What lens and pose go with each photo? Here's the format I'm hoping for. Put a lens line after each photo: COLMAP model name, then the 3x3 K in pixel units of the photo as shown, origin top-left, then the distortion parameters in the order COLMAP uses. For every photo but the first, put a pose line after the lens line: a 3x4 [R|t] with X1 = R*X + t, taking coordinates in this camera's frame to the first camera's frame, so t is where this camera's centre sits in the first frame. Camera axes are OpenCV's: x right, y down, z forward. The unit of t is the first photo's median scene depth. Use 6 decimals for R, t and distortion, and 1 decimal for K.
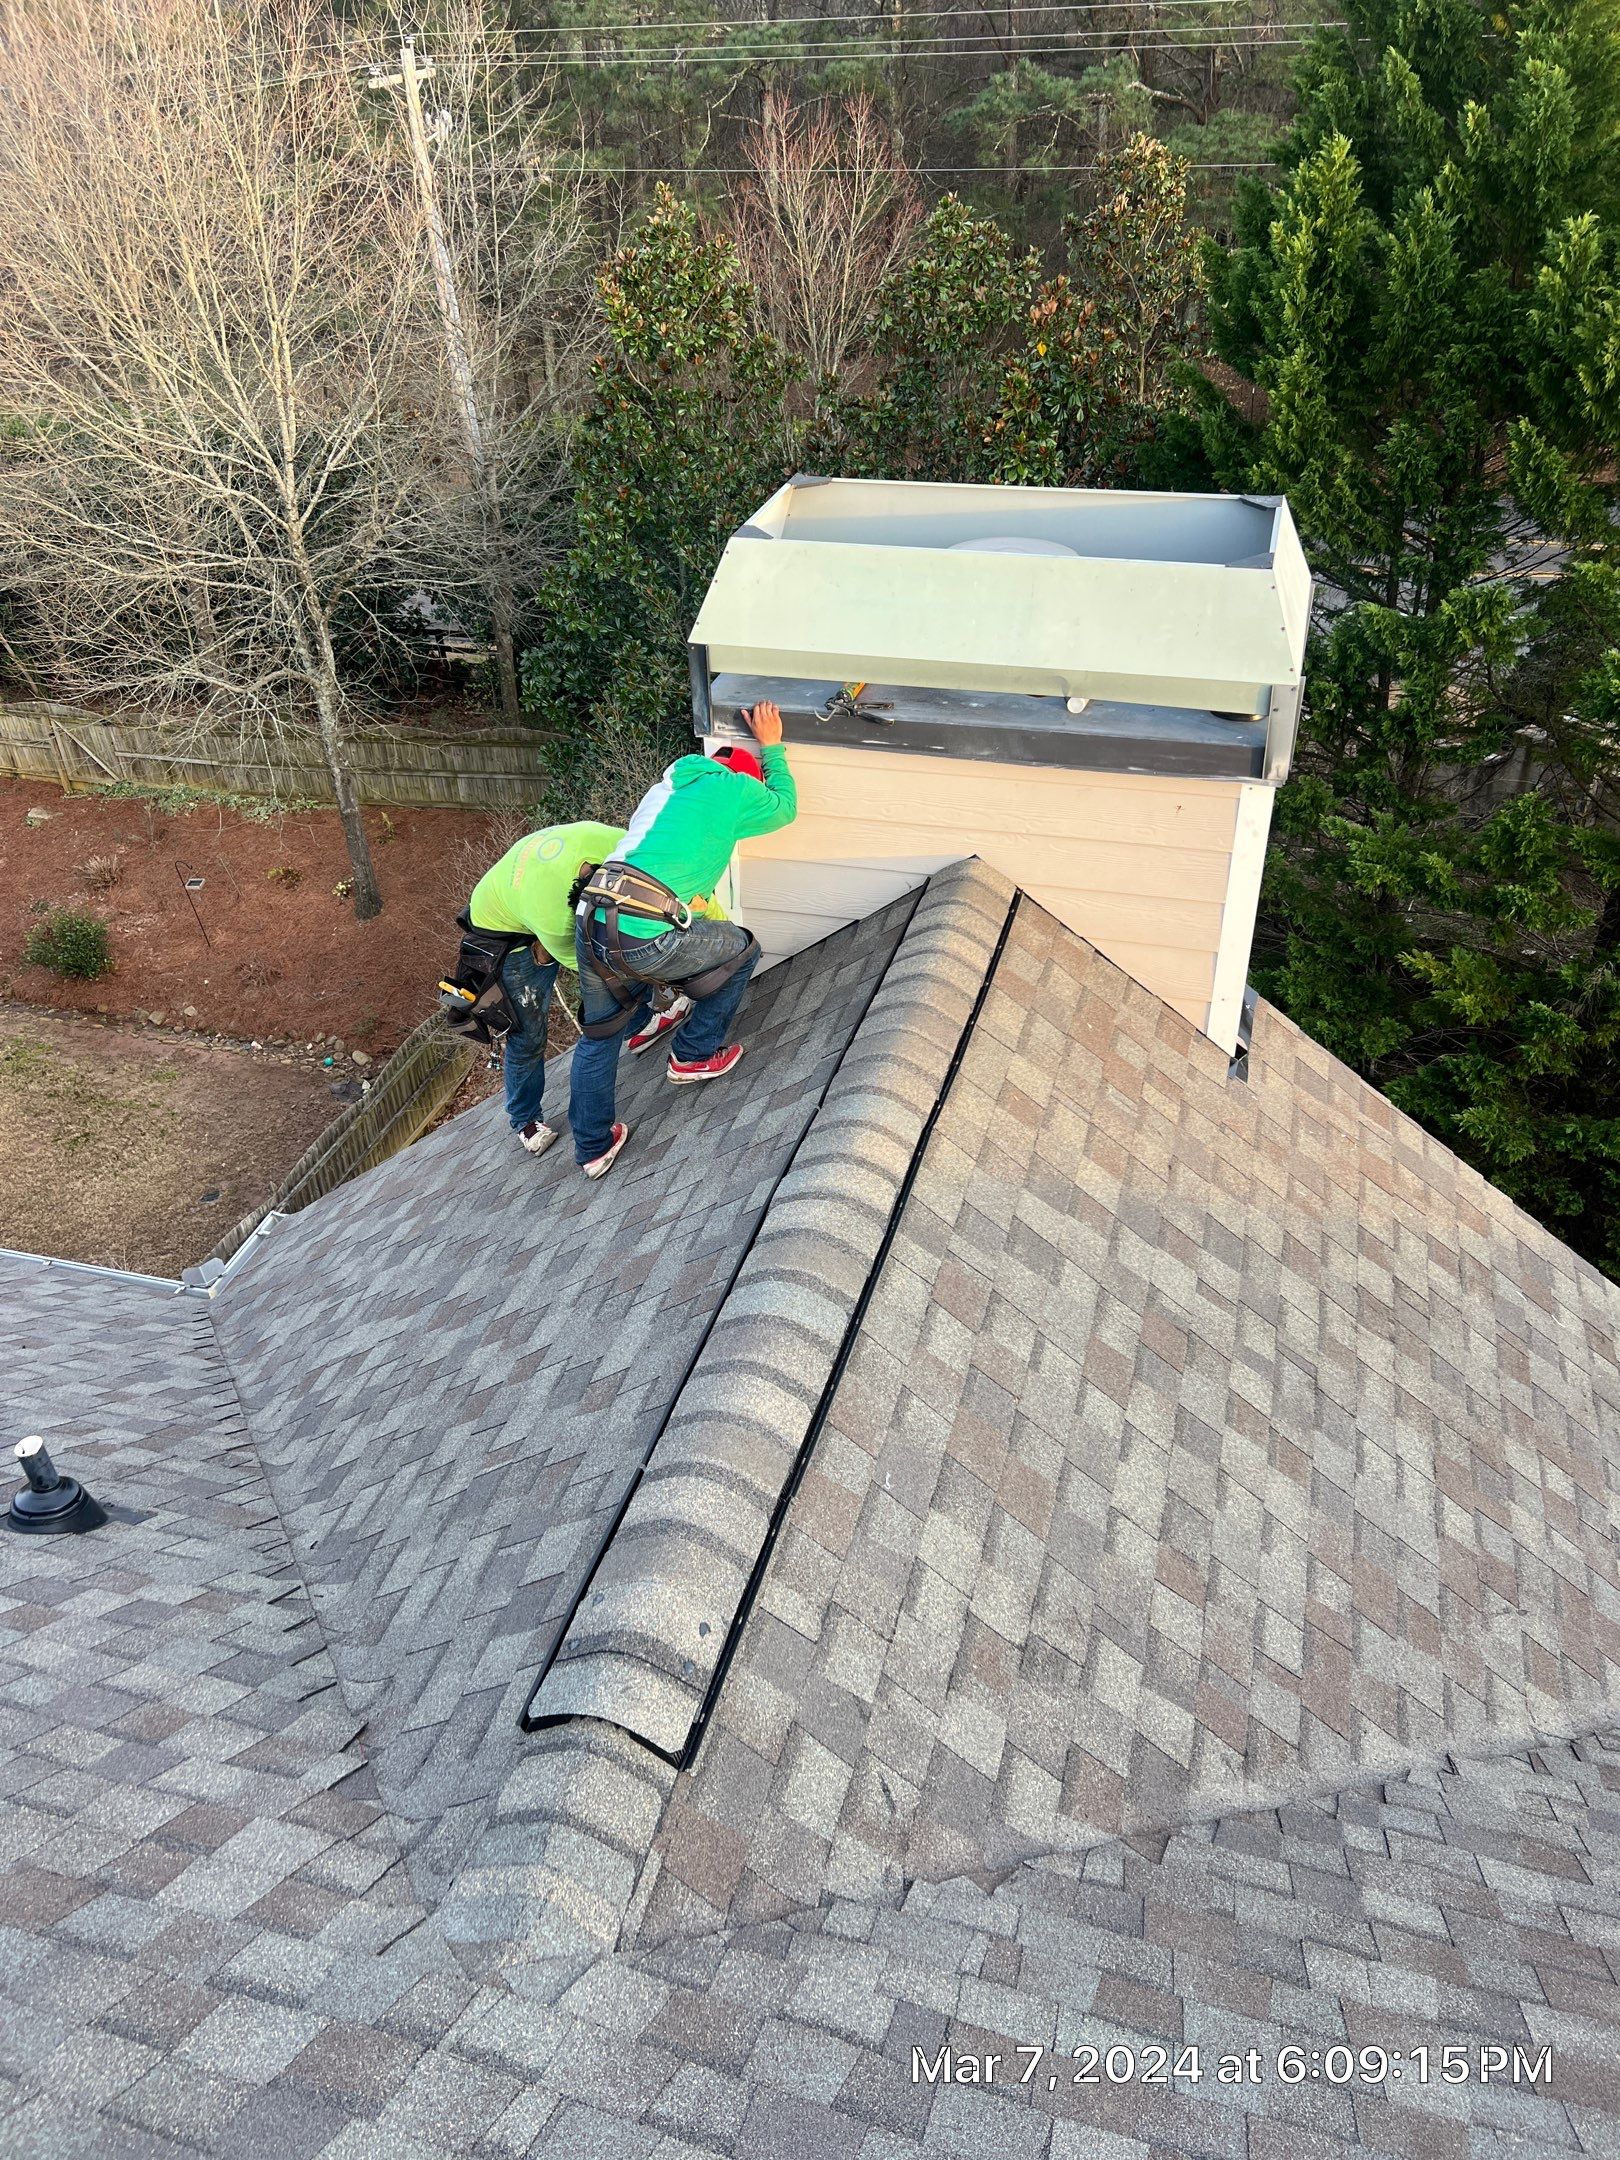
lens RADIAL K [[1631.7, 0, 809.9], [0, 1631.7, 1038.1], [0, 0, 1]] dist [0.030565, -0.007287]
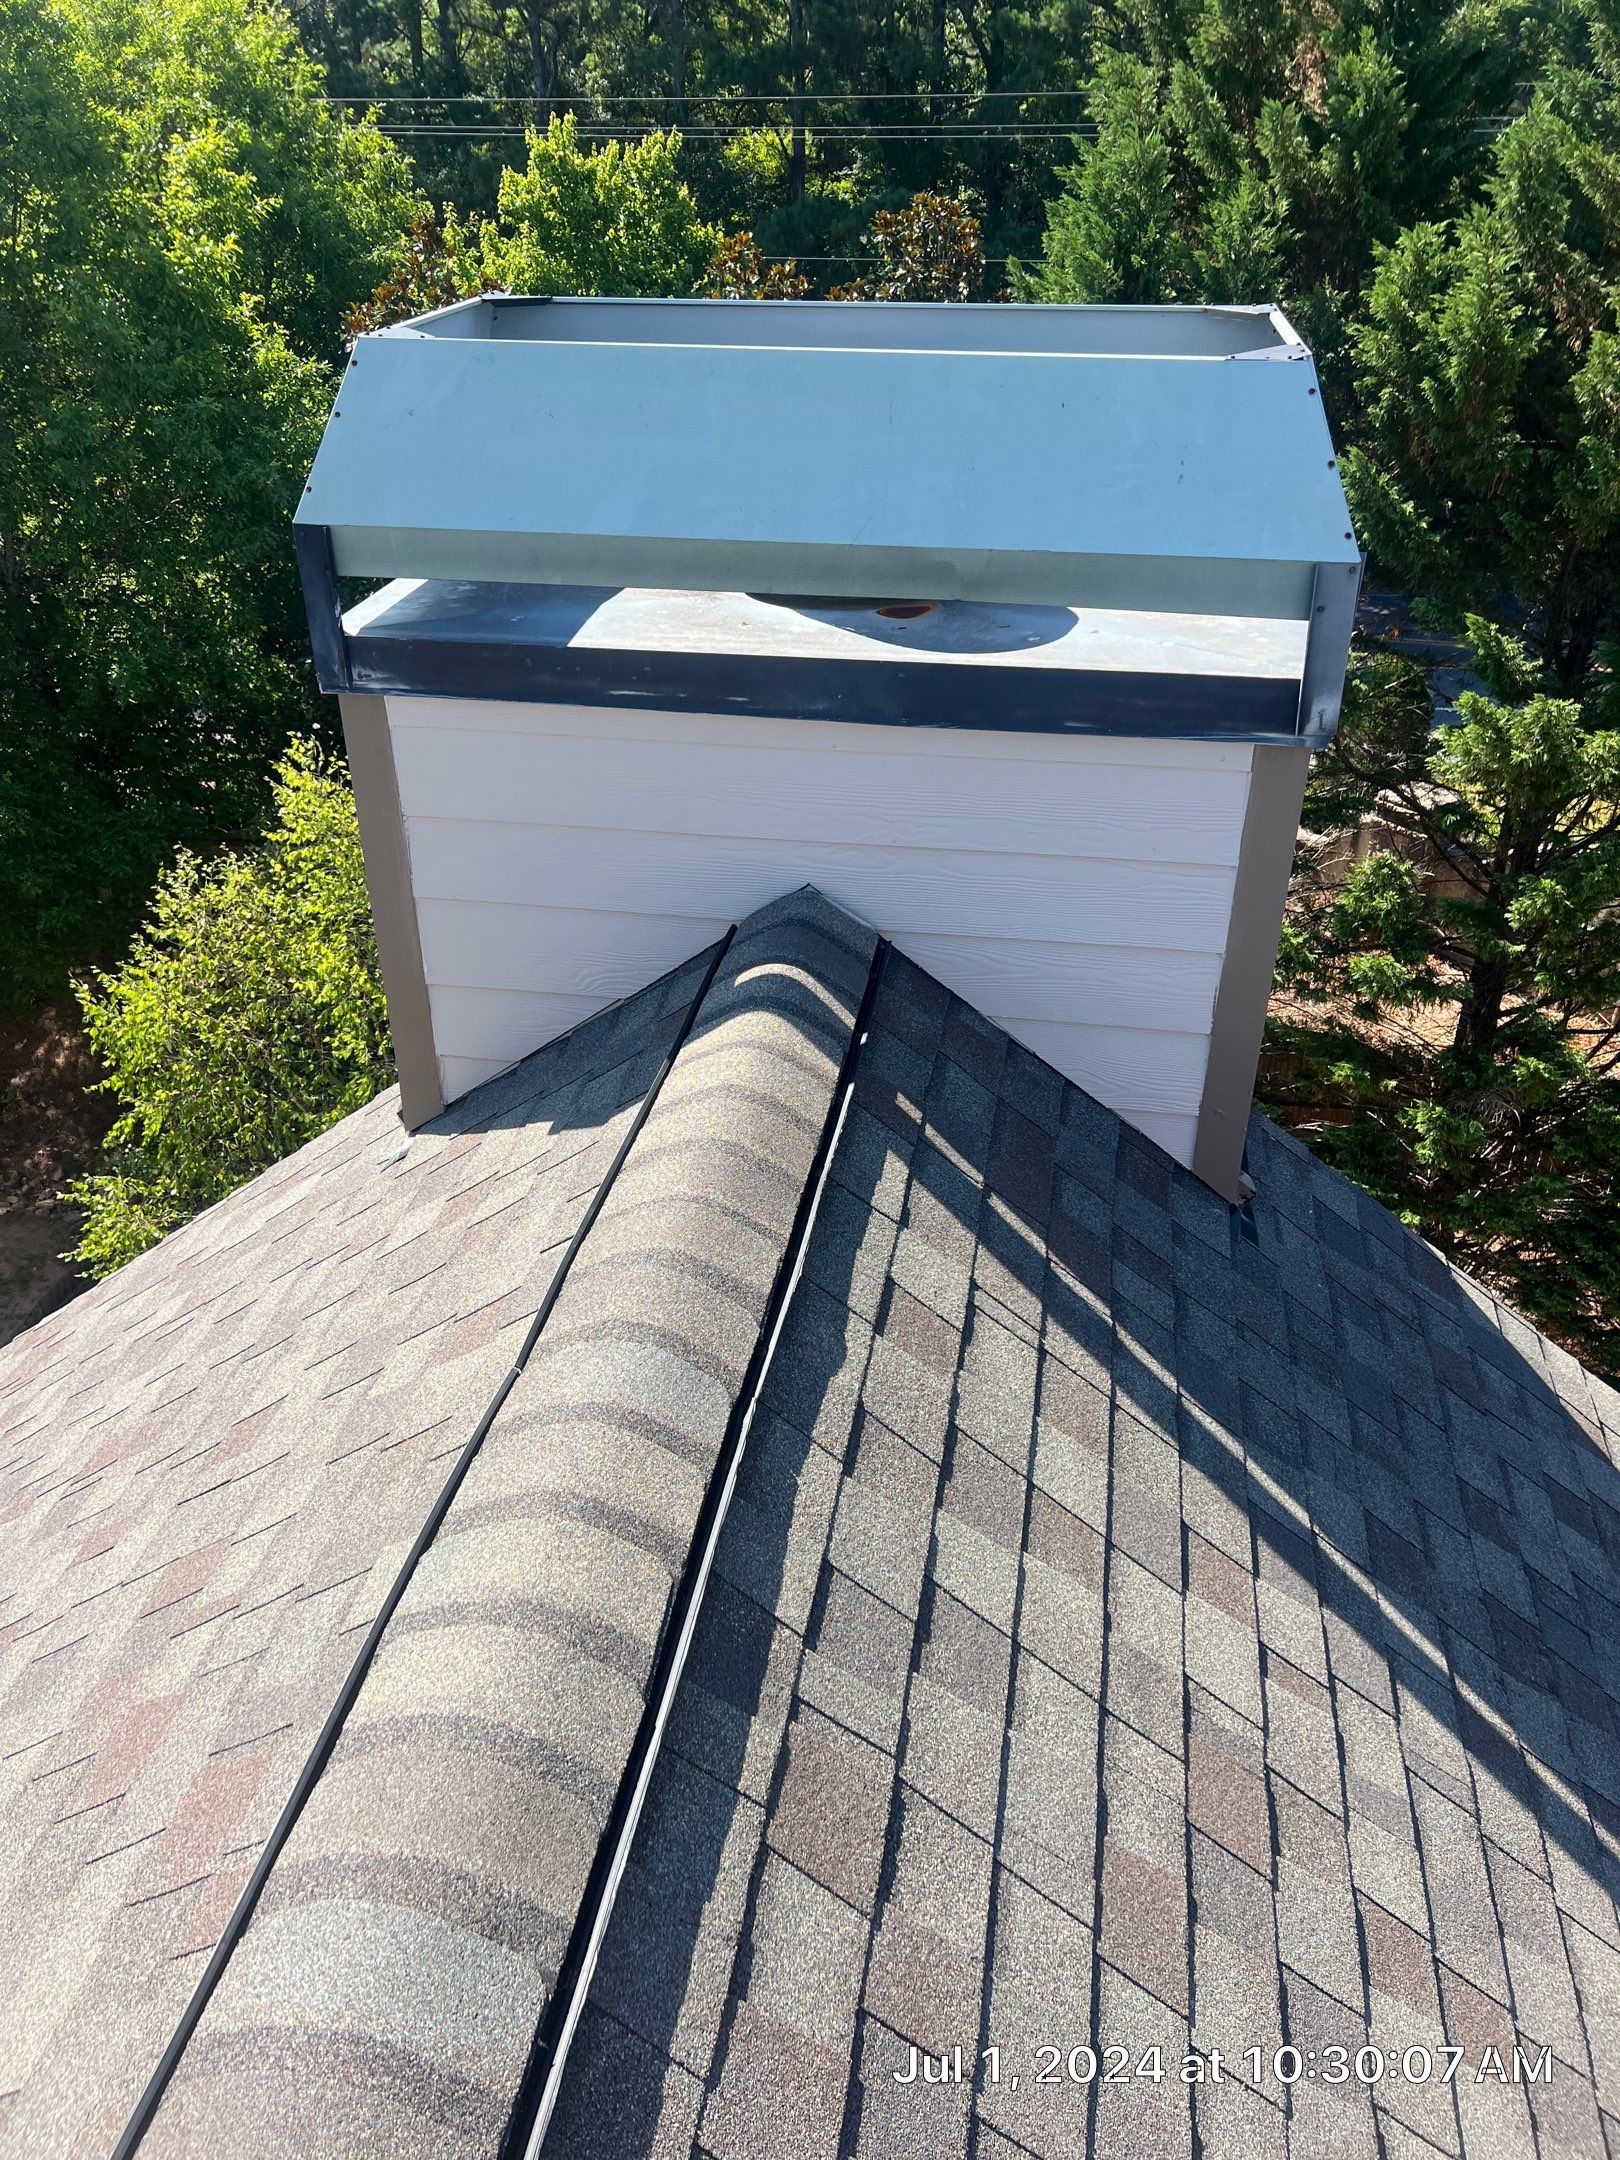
lens RADIAL K [[1631.7, 0, 809.9], [0, 1631.7, 1038.1], [0, 0, 1]] dist [0.030565, -0.007287]
pose [[0.993244, -0.030317, 0.112018, 0.034104], [0.037589, 0.997281, -0.063390, -0.018888], [-0.109792, 0.067172, 0.991682, 0.421160]]
